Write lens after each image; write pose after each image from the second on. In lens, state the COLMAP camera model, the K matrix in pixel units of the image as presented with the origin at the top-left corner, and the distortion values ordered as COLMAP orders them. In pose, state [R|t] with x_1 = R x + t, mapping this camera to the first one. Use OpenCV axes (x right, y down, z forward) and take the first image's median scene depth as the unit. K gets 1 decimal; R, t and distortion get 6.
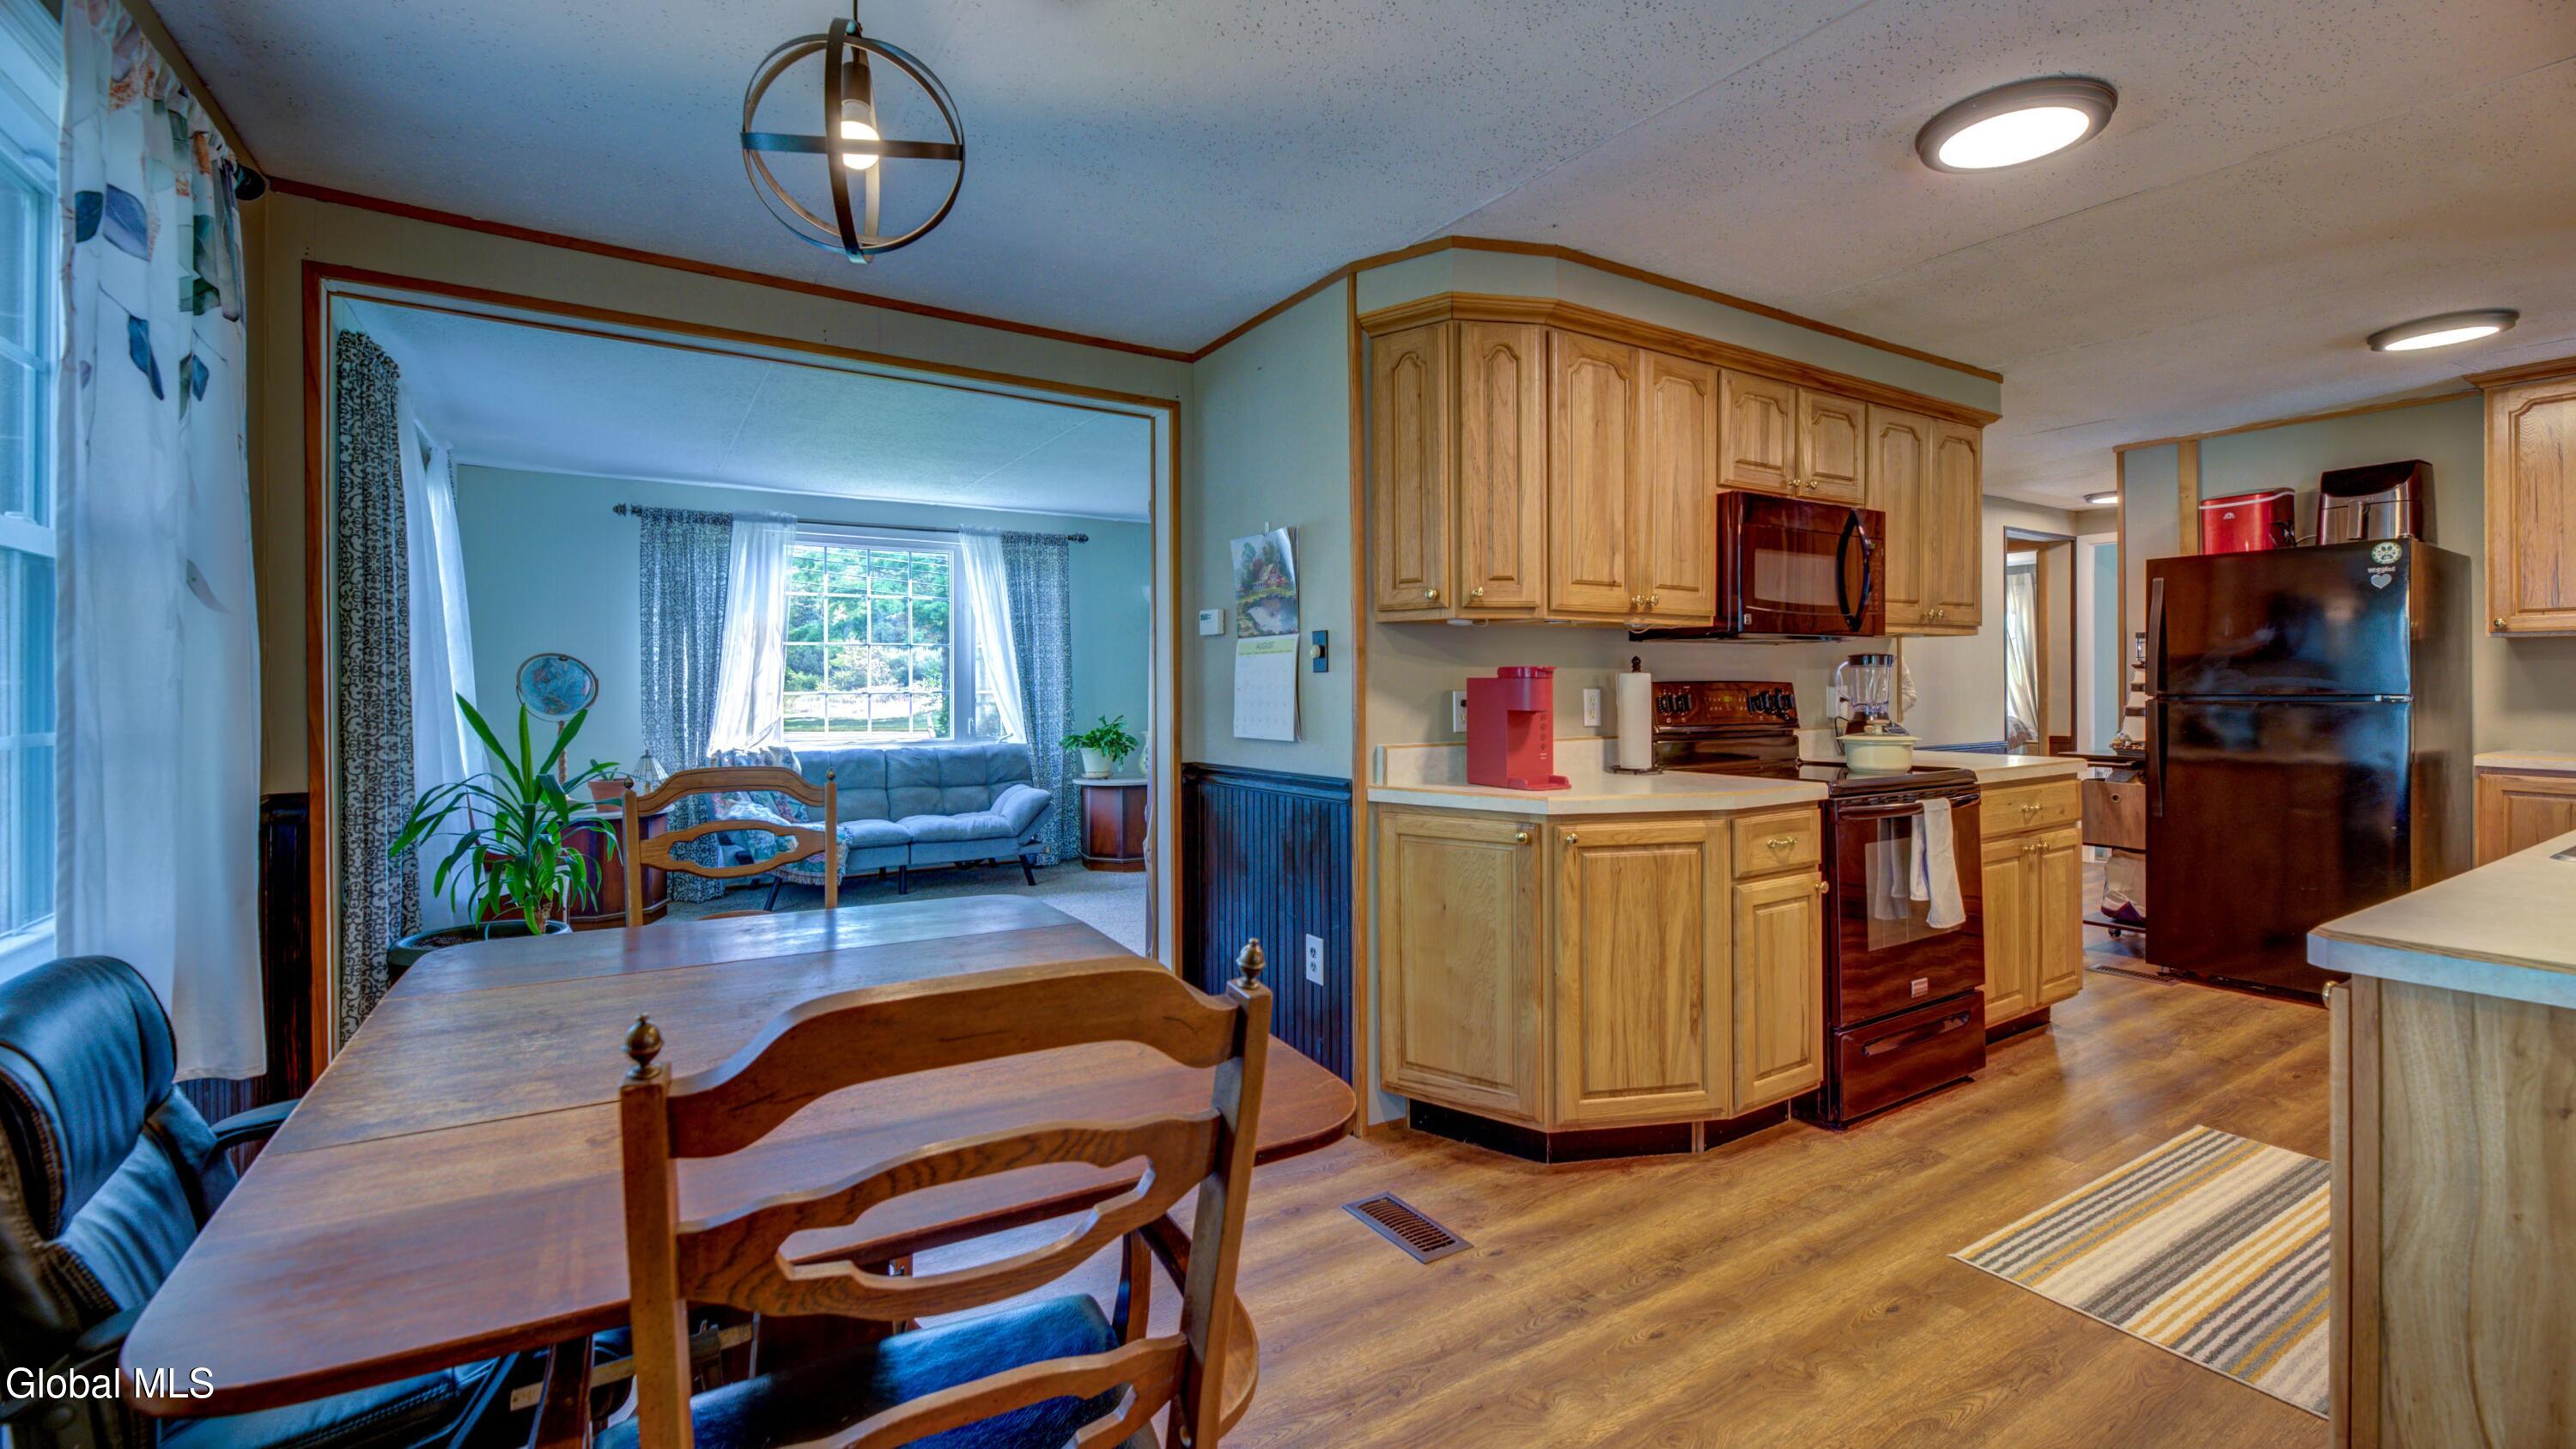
lens RADIAL K [[1071.1, 0, 1283.8], [0, 1071.1, 687.4], [0, 0, 1]] dist [-0.002624, -0.000195]
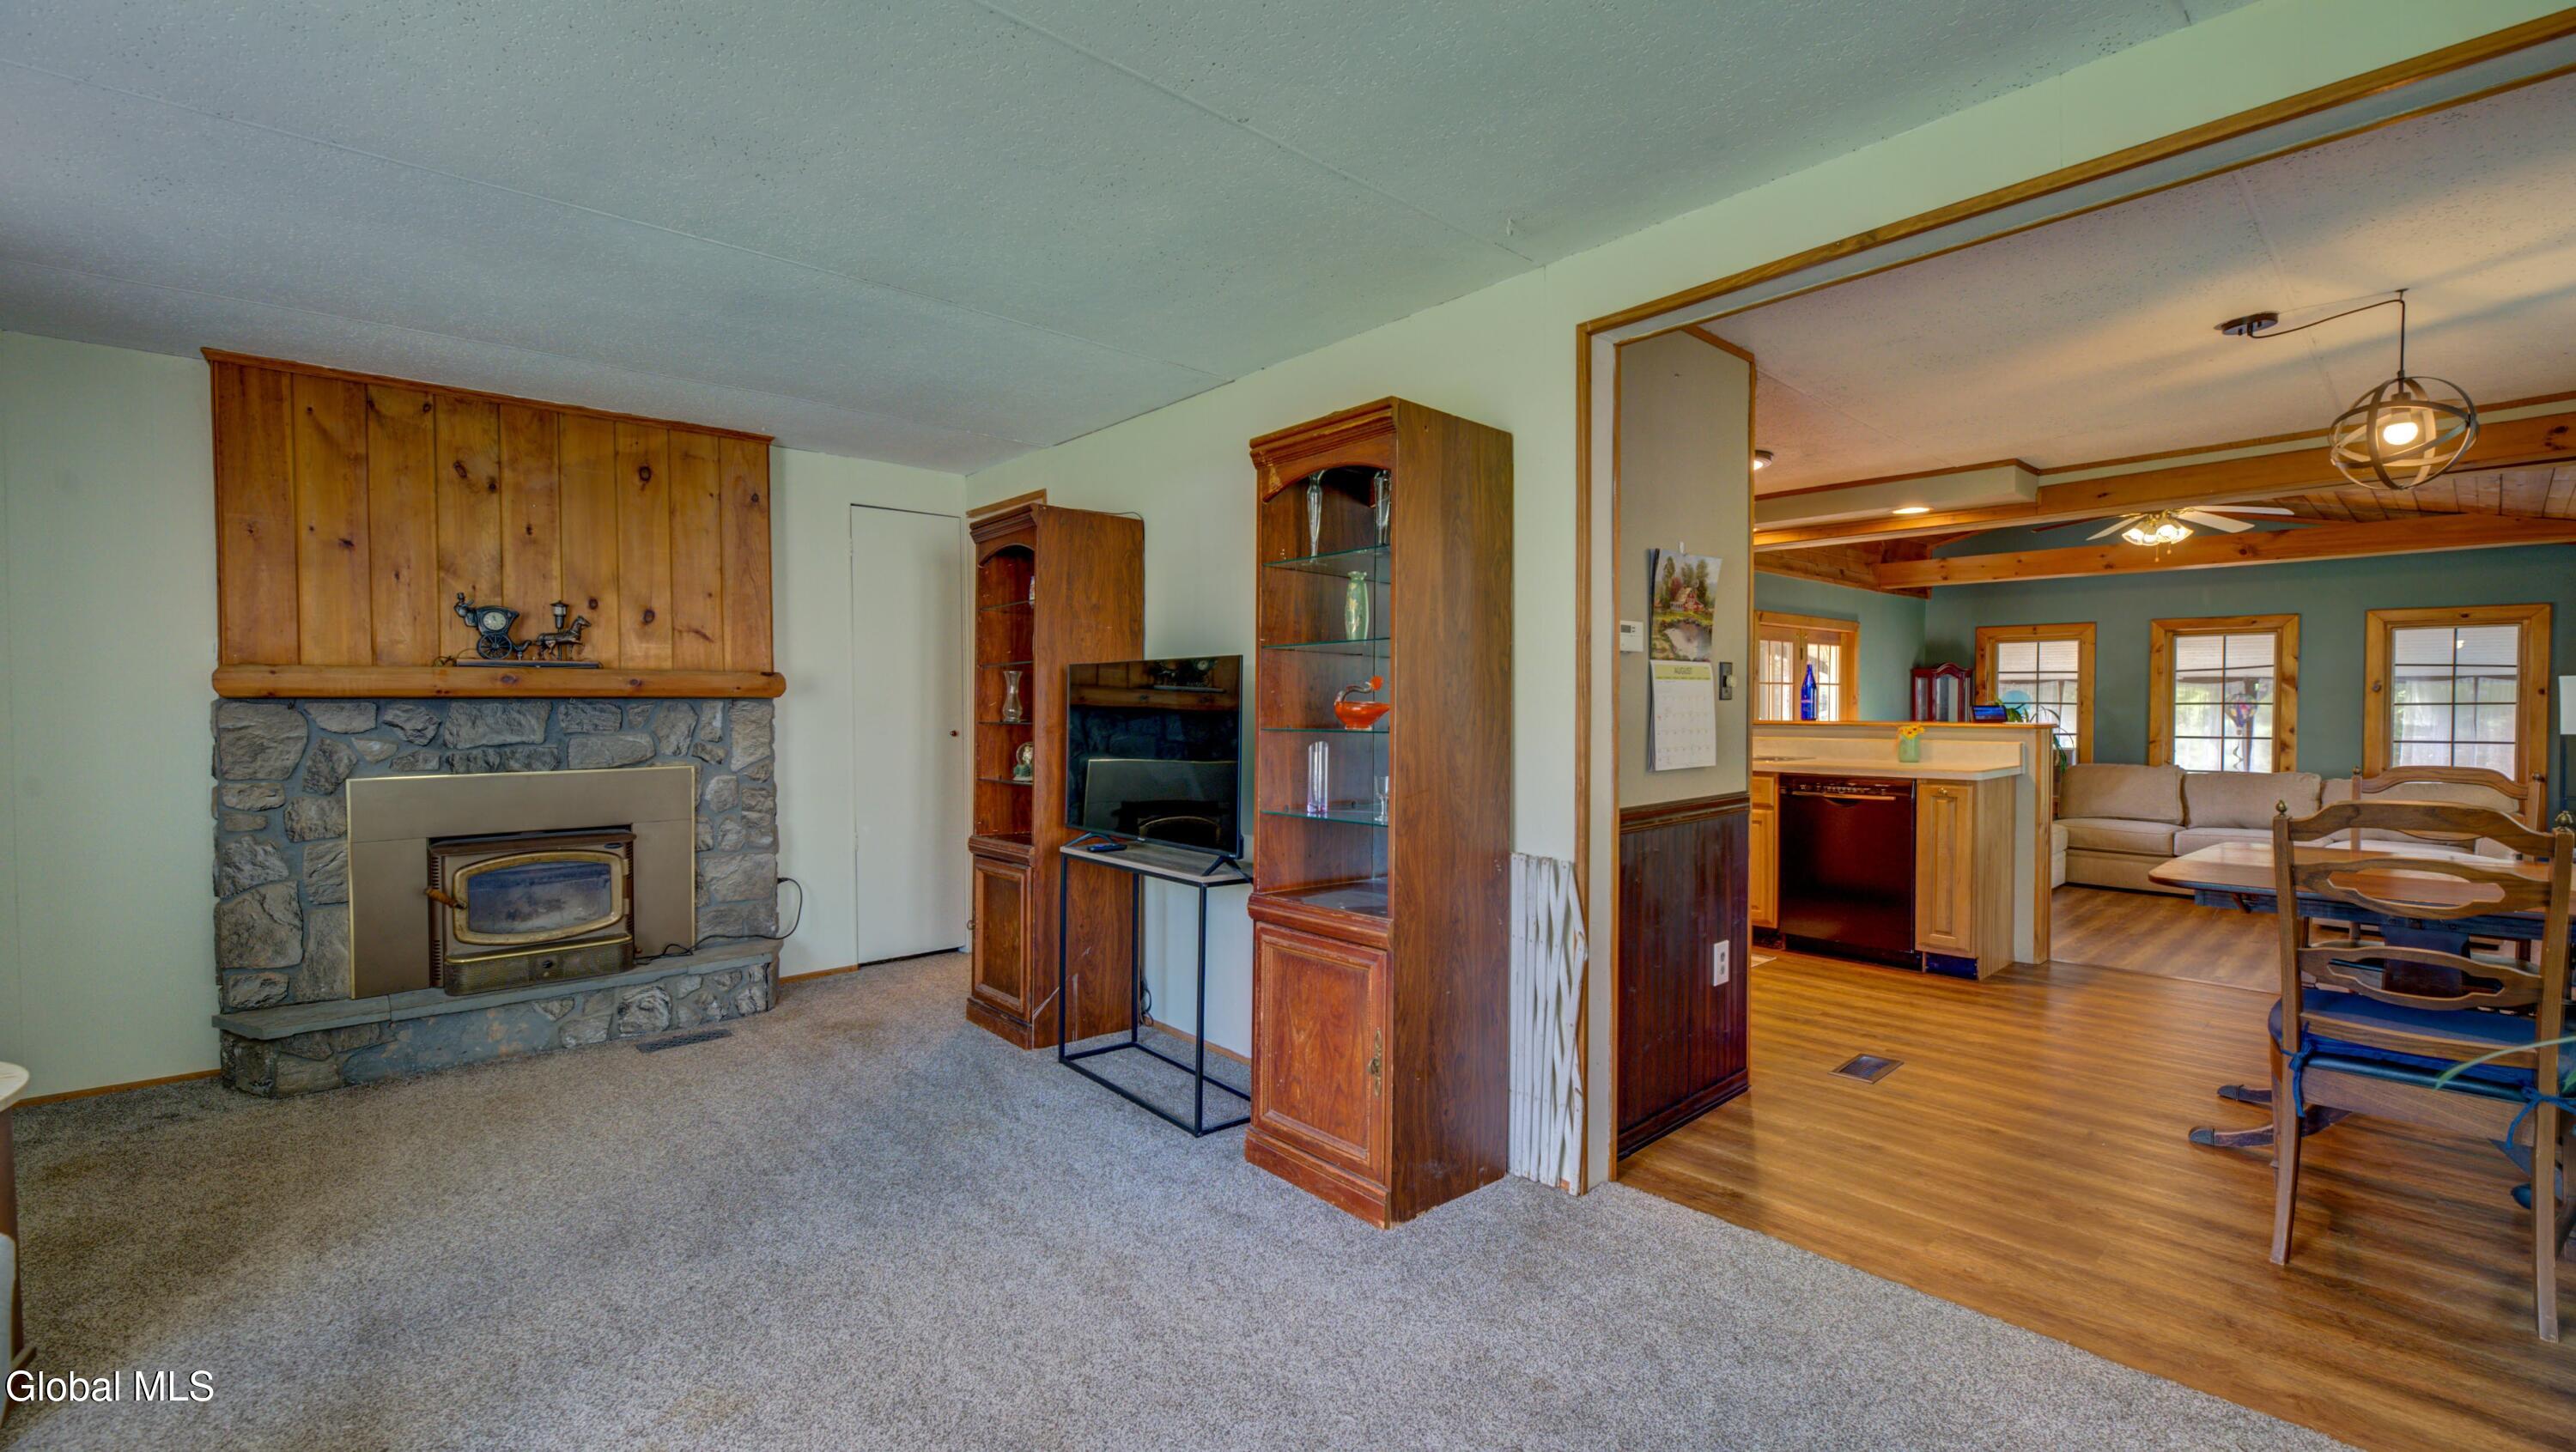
lens RADIAL K [[1052.6, 0, 1288.0], [0, 1052.6, 726.0], [0, 0, 1]] dist [-0.004857, -0.000717]
pose [[-0.162943, -0.015849, 0.986508, -0.498172], [0.005026, 0.999845, 0.016893, -0.004094], [-0.986623, 0.007711, -0.162838, 0.841389]]
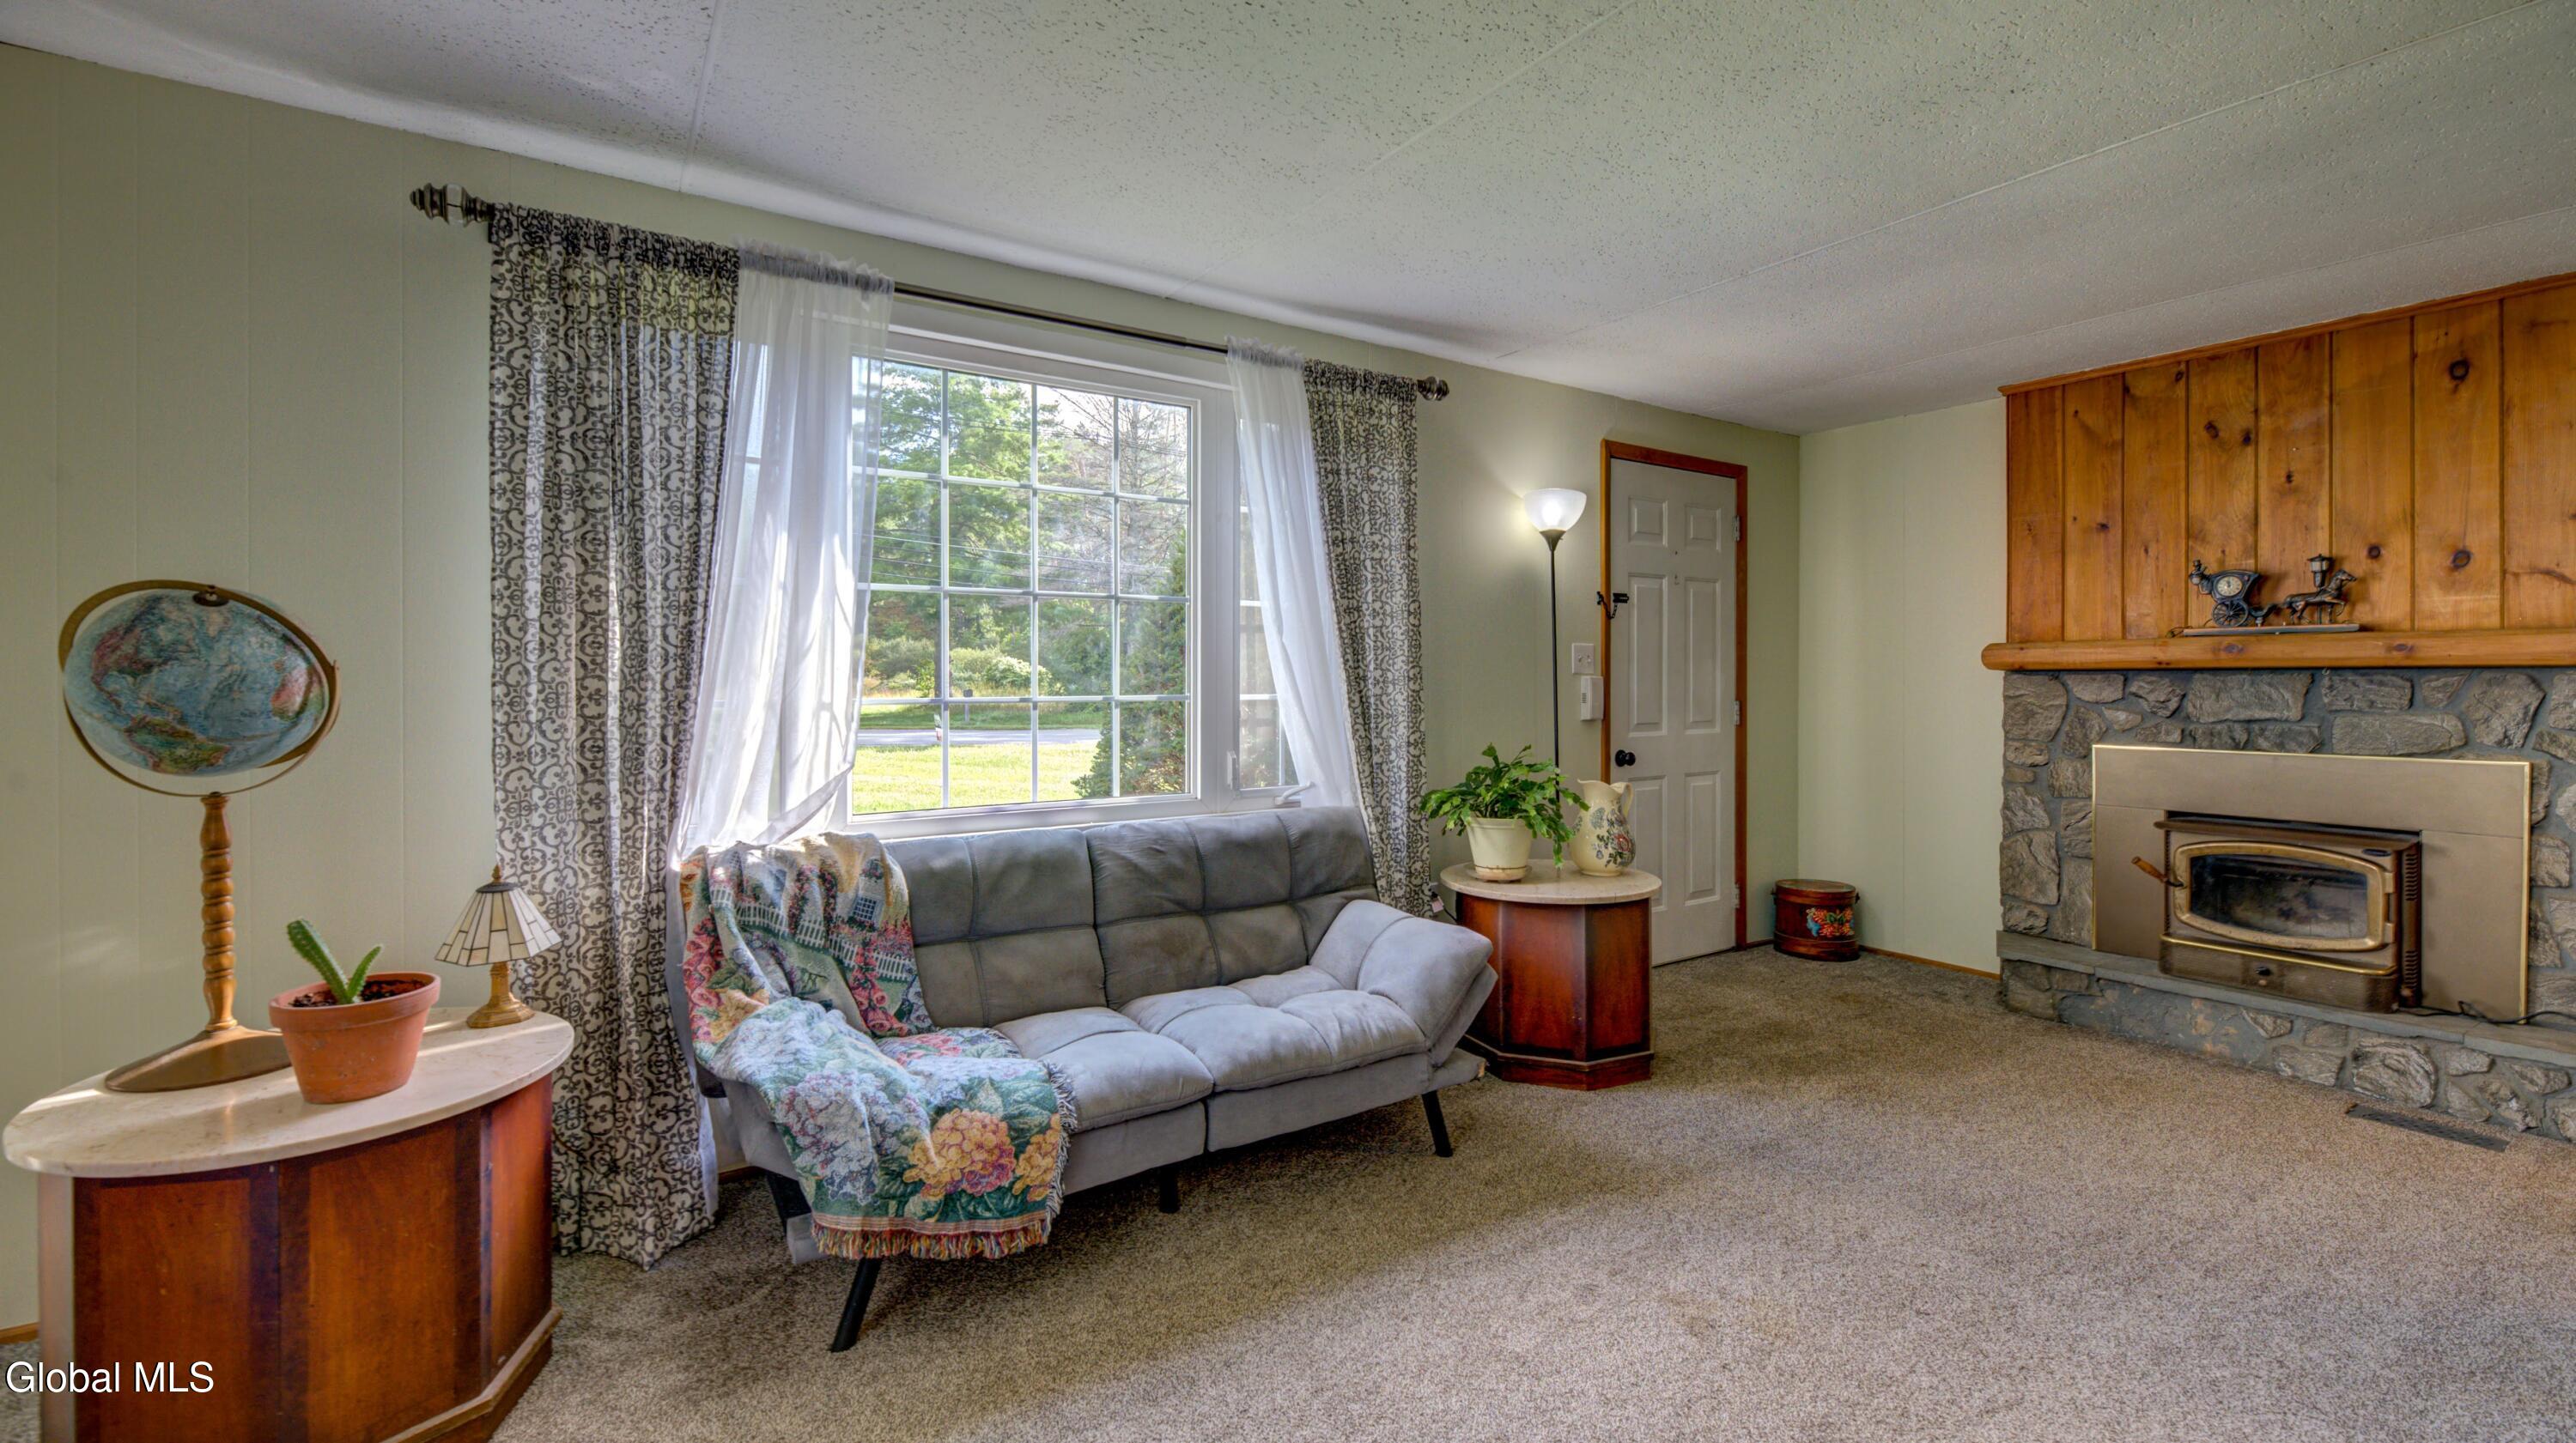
lens RADIAL K [[1070.8, 0, 1283.8], [0, 1070.8, 684.4], [0, 0, 1]] dist [-0.002624, -0.000195]
pose [[0.999715, 0.004430, 0.023464, -0.334624], [-0.004498, 0.999986, 0.002857, -0.003583], [-0.023451, -0.002961, 0.999721, 0.622733]]
